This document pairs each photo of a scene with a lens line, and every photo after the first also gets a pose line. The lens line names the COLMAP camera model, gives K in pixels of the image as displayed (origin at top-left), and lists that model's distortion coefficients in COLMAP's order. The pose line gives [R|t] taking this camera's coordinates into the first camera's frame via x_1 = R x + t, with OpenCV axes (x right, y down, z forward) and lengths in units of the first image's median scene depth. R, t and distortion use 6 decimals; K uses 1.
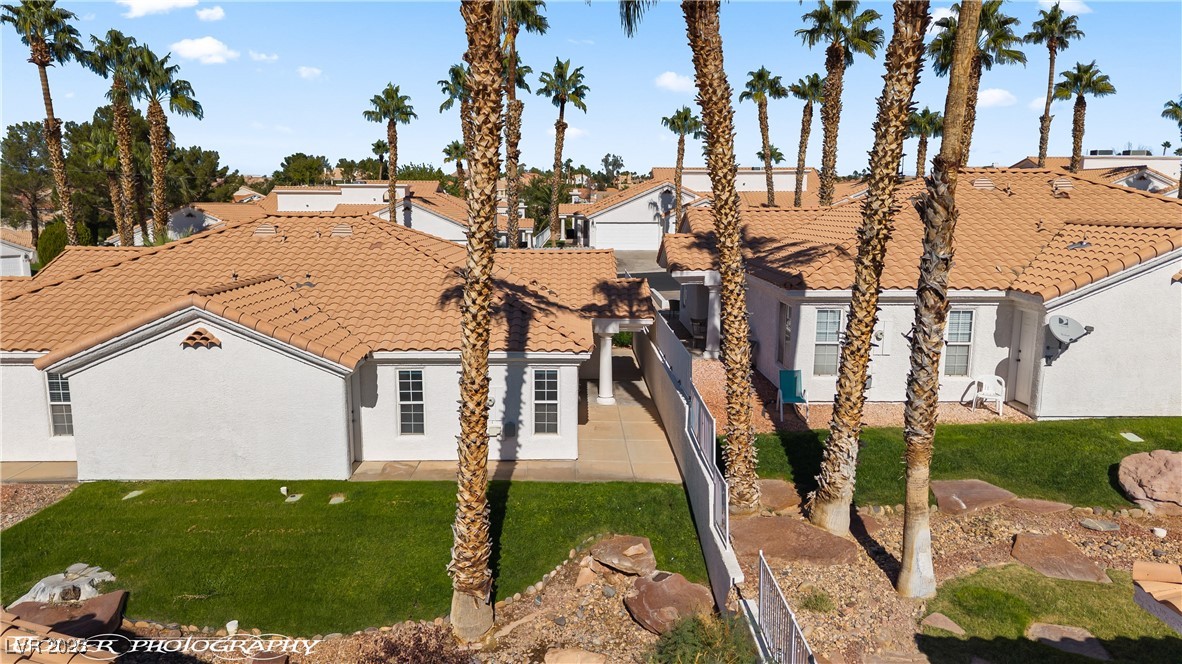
lens RADIAL K [[779.1, 0, 591.5], [0, 779.1, 313.2], [0, 0, 1]] dist [0.063663, -0.111214]
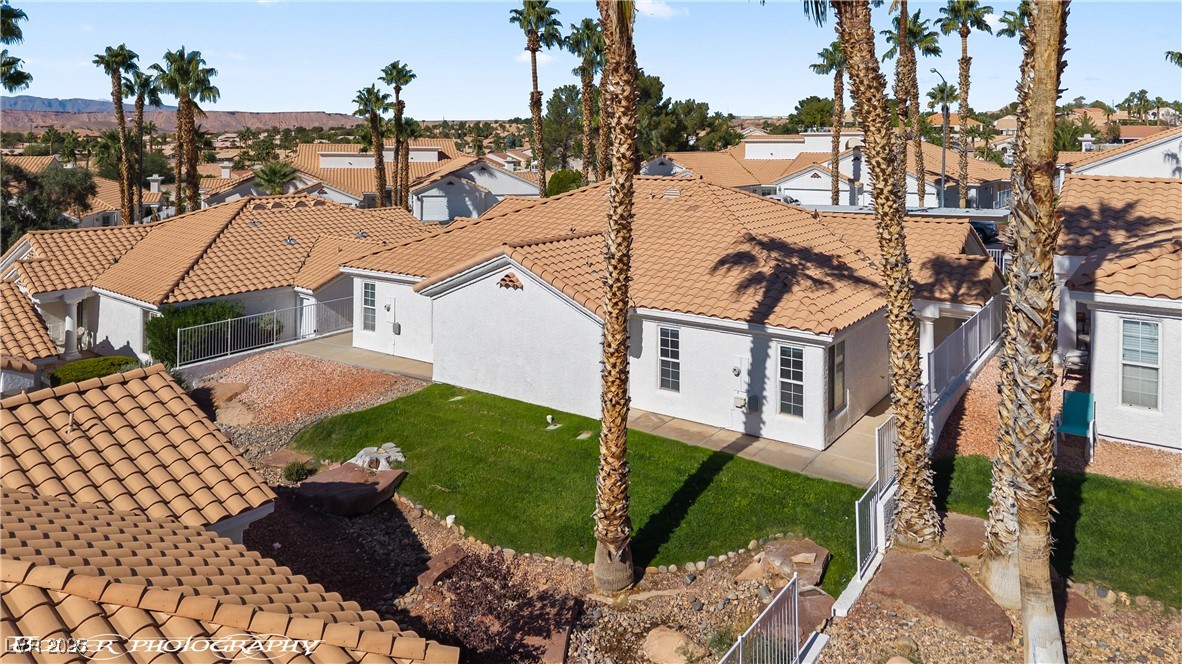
lens RADIAL K [[812.9, 0, 591.0], [0, 812.9, 106.5], [0, 0, 1]] dist [0.006911, -0.004110]
pose [[0.808475, -0.027003, -0.587911, 0.379001], [-0.081803, 0.984094, -0.157693, -0.046961], [0.582818, 0.175584, 0.793406, -0.013455]]
